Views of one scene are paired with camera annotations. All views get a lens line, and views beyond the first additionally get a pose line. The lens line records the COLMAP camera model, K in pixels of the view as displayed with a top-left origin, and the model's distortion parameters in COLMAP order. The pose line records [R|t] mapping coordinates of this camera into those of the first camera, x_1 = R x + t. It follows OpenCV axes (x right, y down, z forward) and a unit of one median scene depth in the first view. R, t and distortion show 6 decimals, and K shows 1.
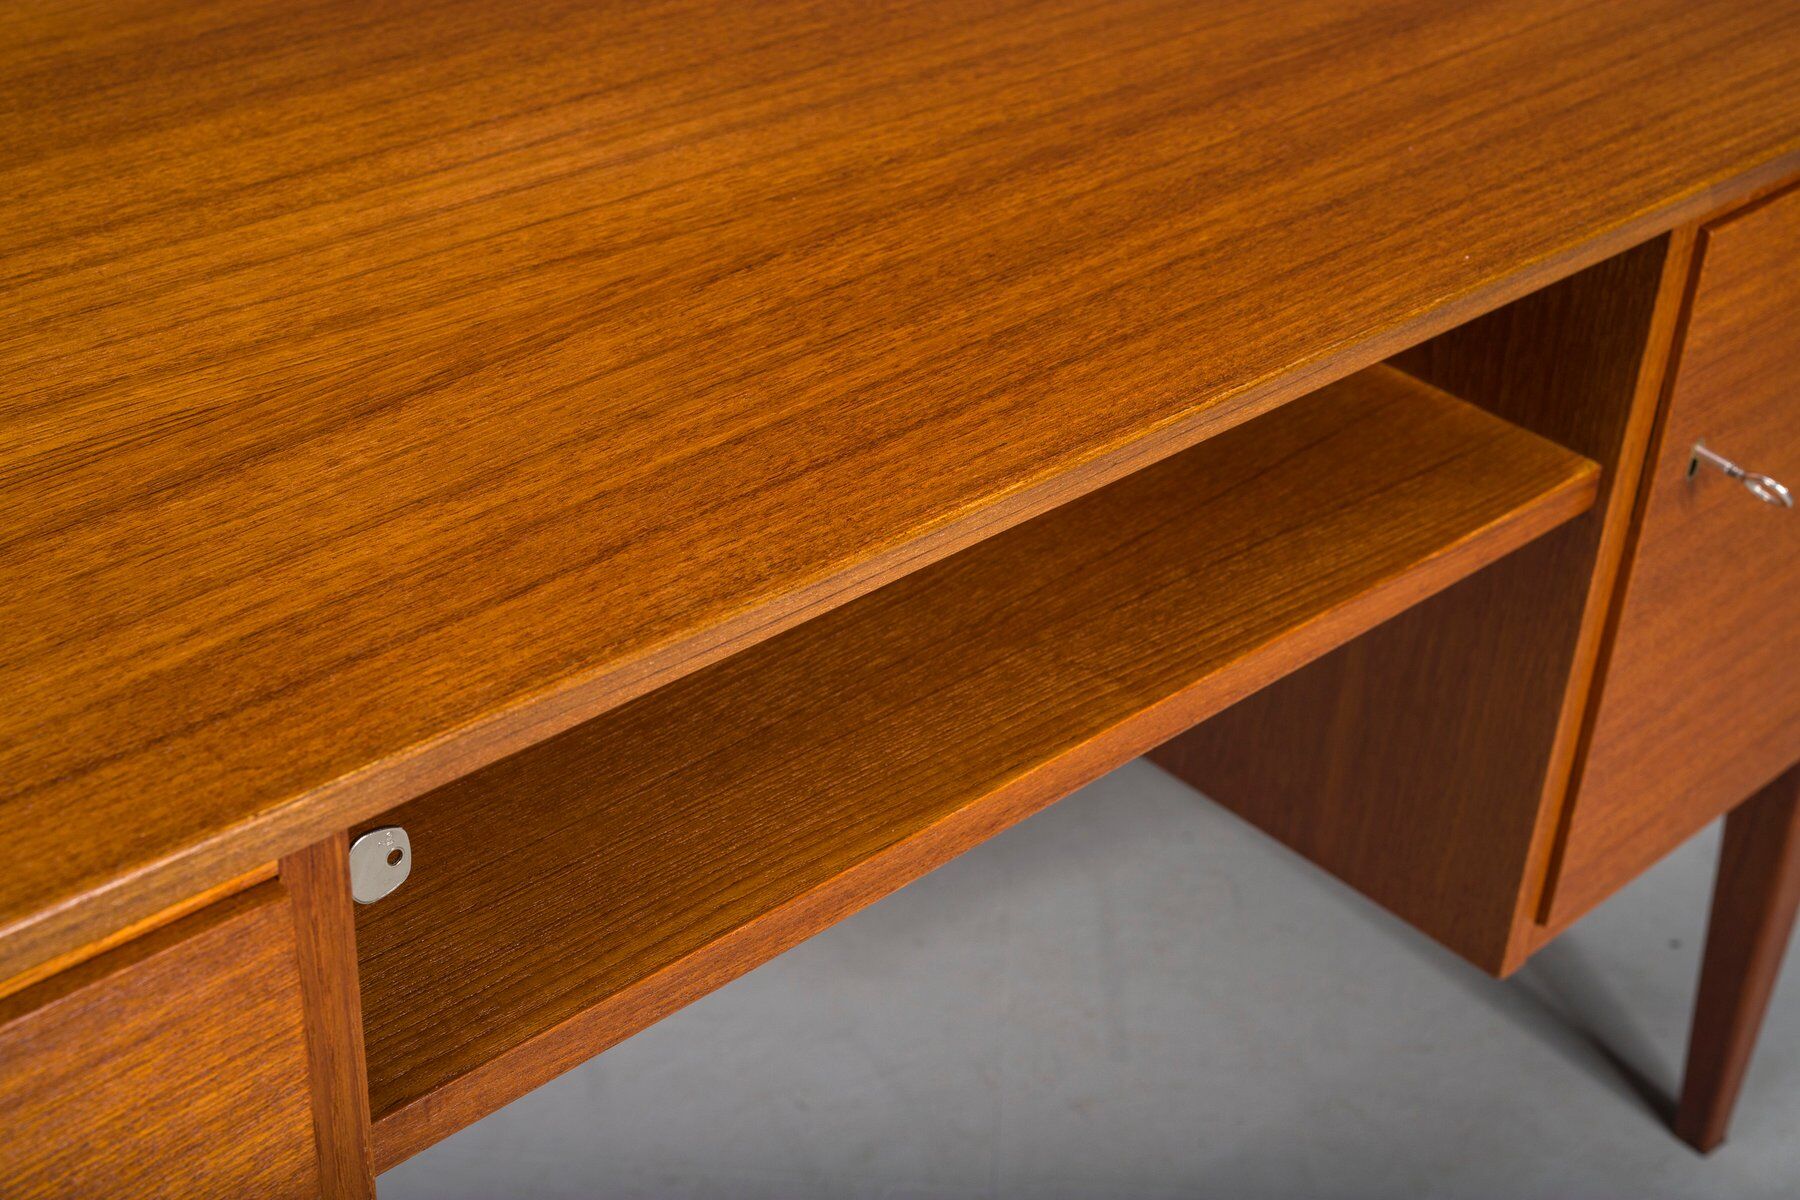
lens RADIAL K [[2545.7, 0, 903.2], [0, 2545.7, 602.3], [0, 0, 1]] dist [-0.016479, 0.000000]
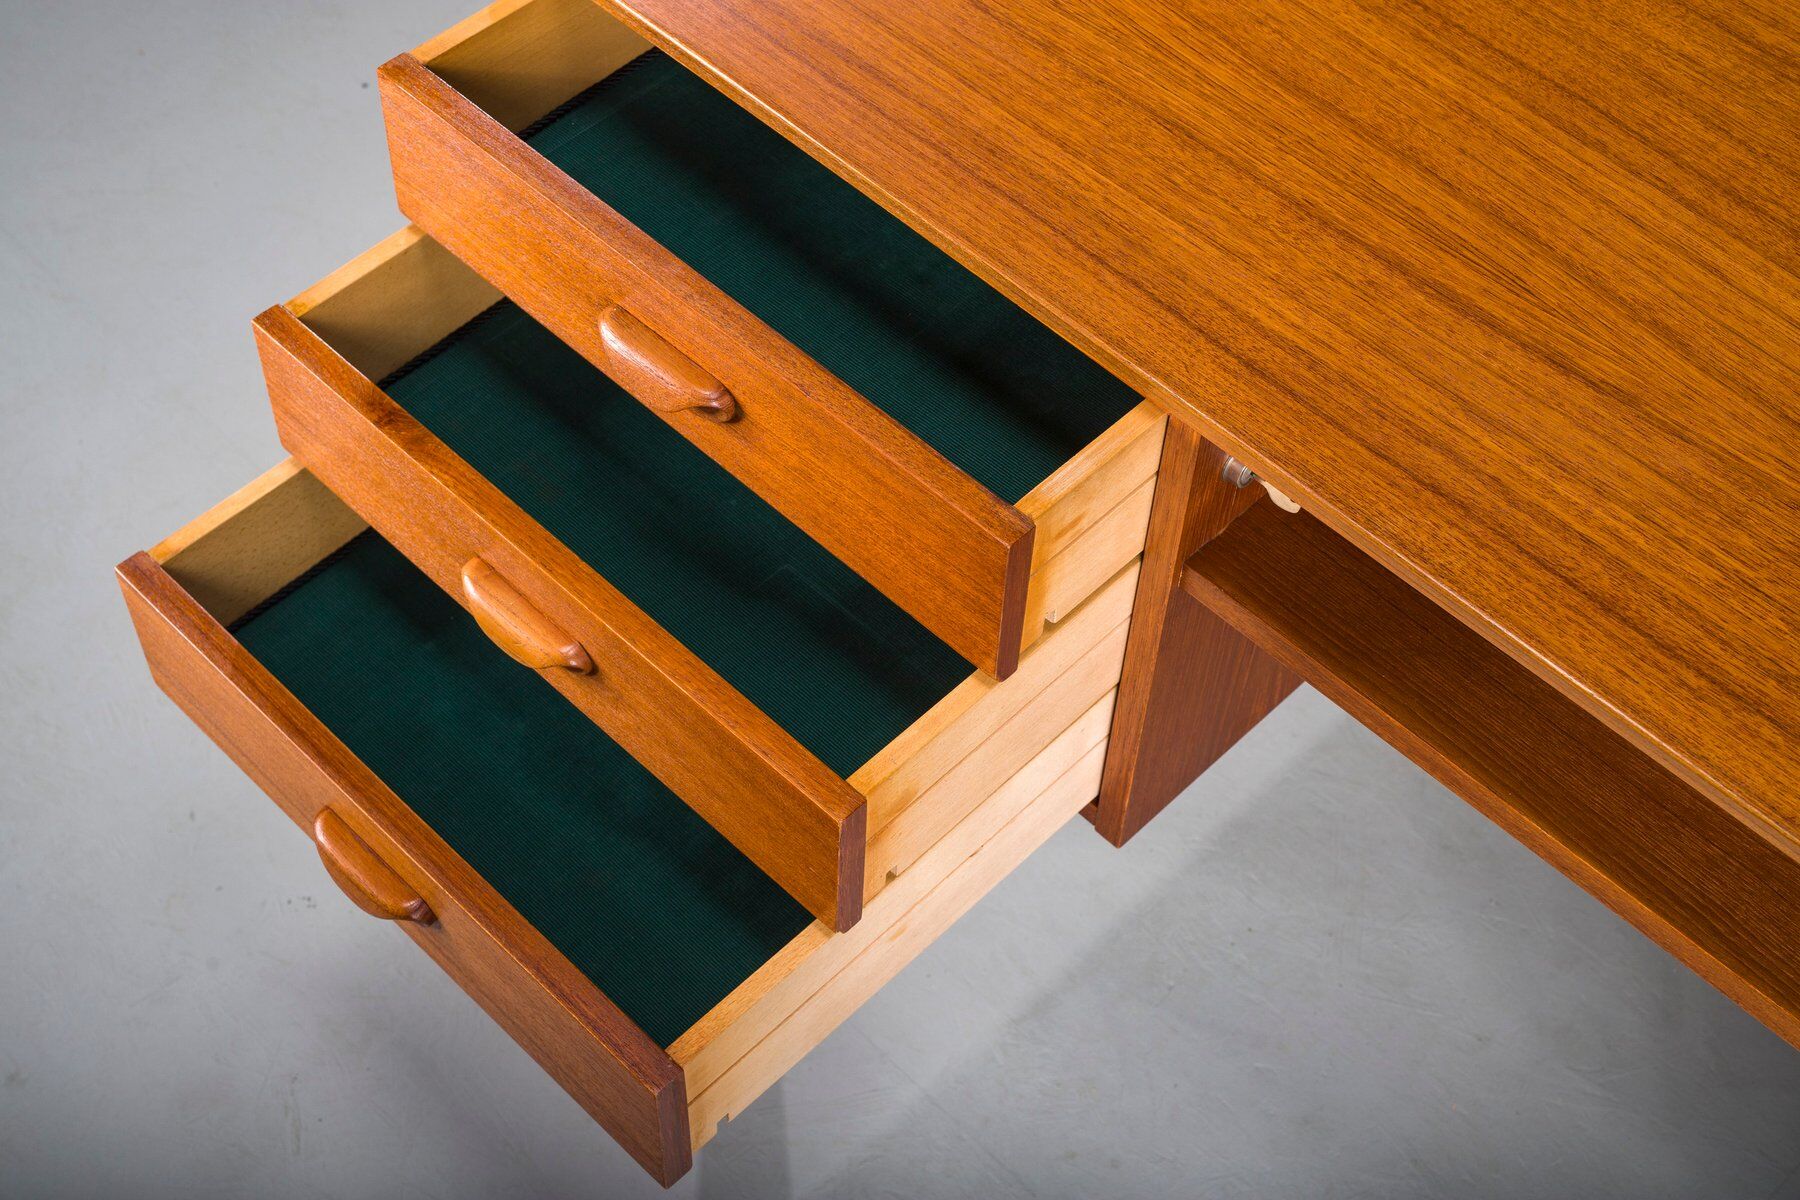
lens RADIAL K [[2545.7, 0, 899.2], [0, 2545.7, 596.8], [0, 0, 1]] dist [-0.016479, 0.000000]
pose [[0.044921, 0.761425, -0.646695, 0.798564], [-0.566713, 0.552528, 0.611187, -0.638469], [0.822690, 0.339035, 0.456330, -0.026090]]
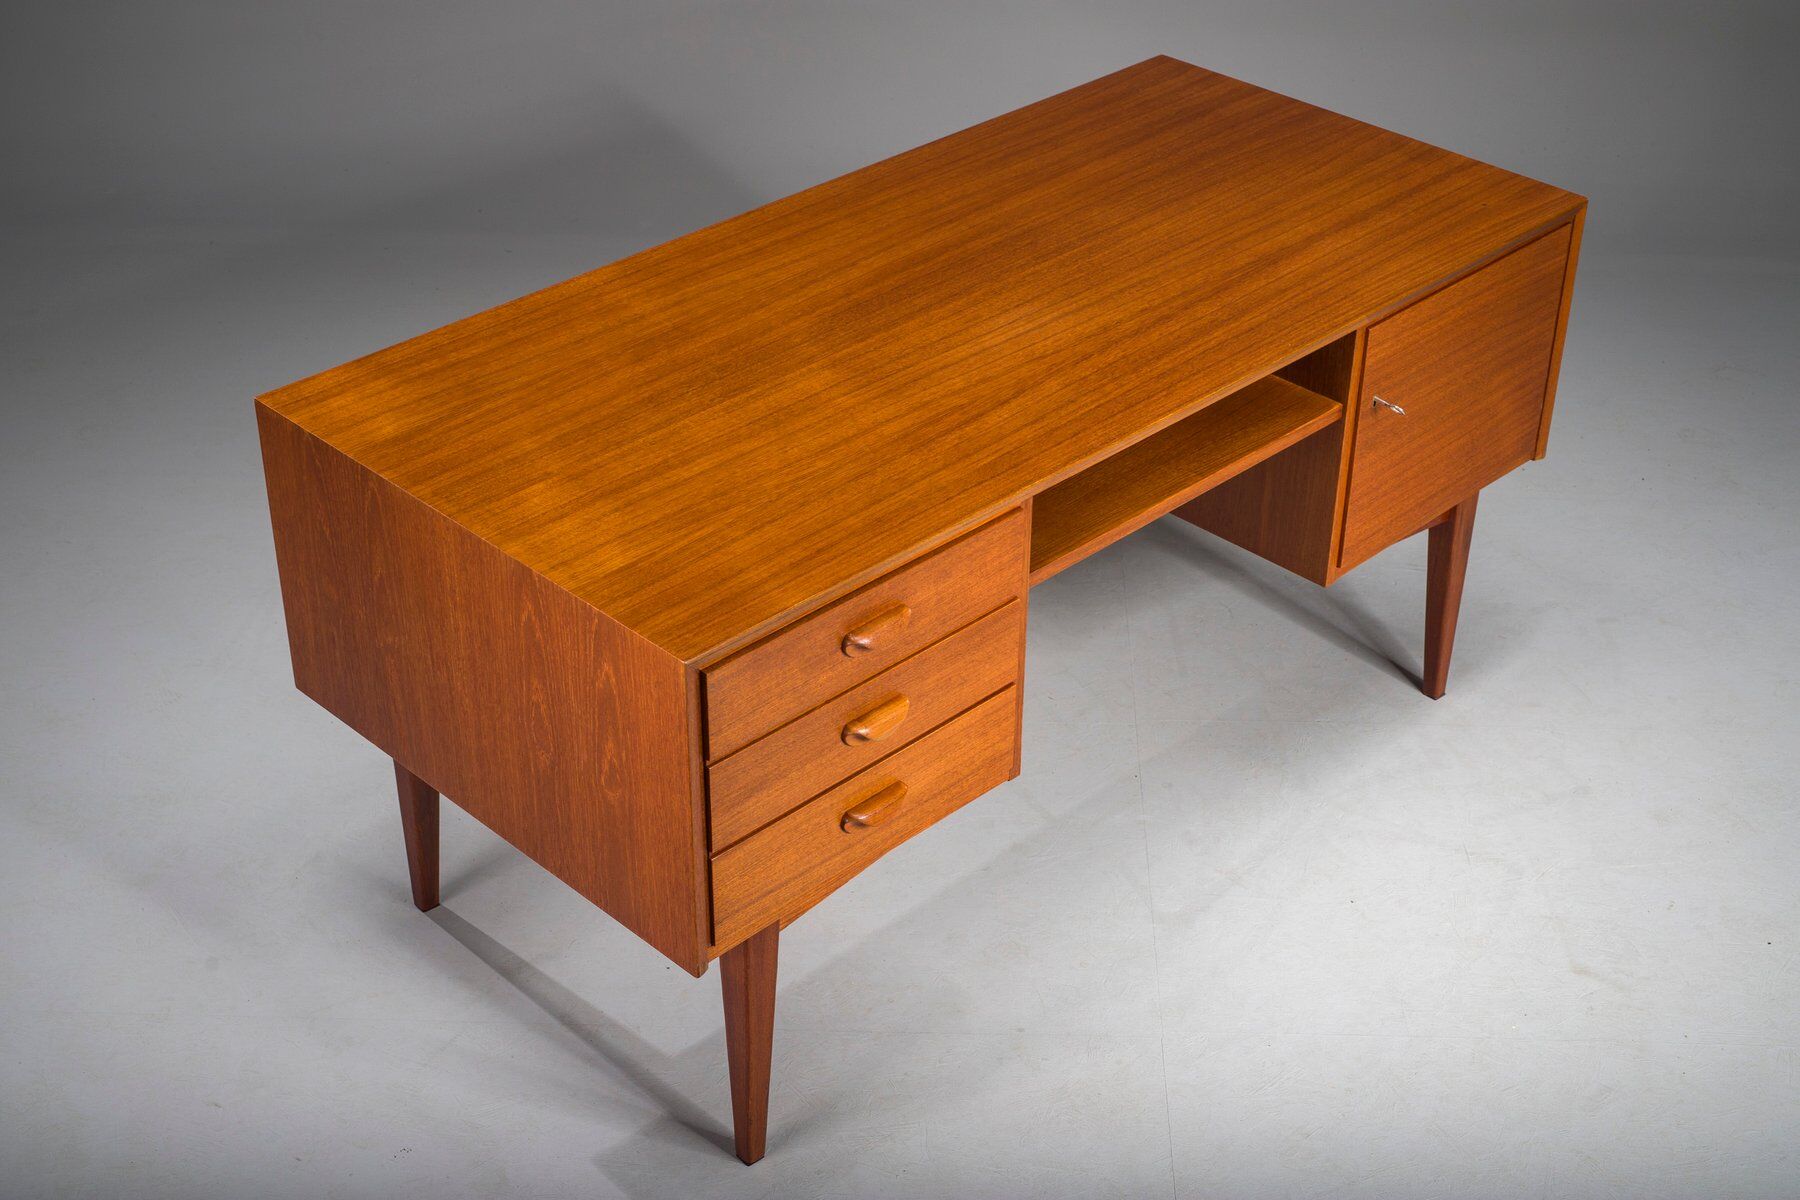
lens RADIAL K [[2545.7, 0, 893.8], [0, 2545.7, 603.7], [0, 0, 1]] dist [-0.016479, 0.000000]
pose [[0.998702, -0.050503, 0.006552, -0.355460], [0.050501, 0.998724, 0.000382, 0.186988], [-0.006563, -0.000051, 0.999978, -2.451515]]
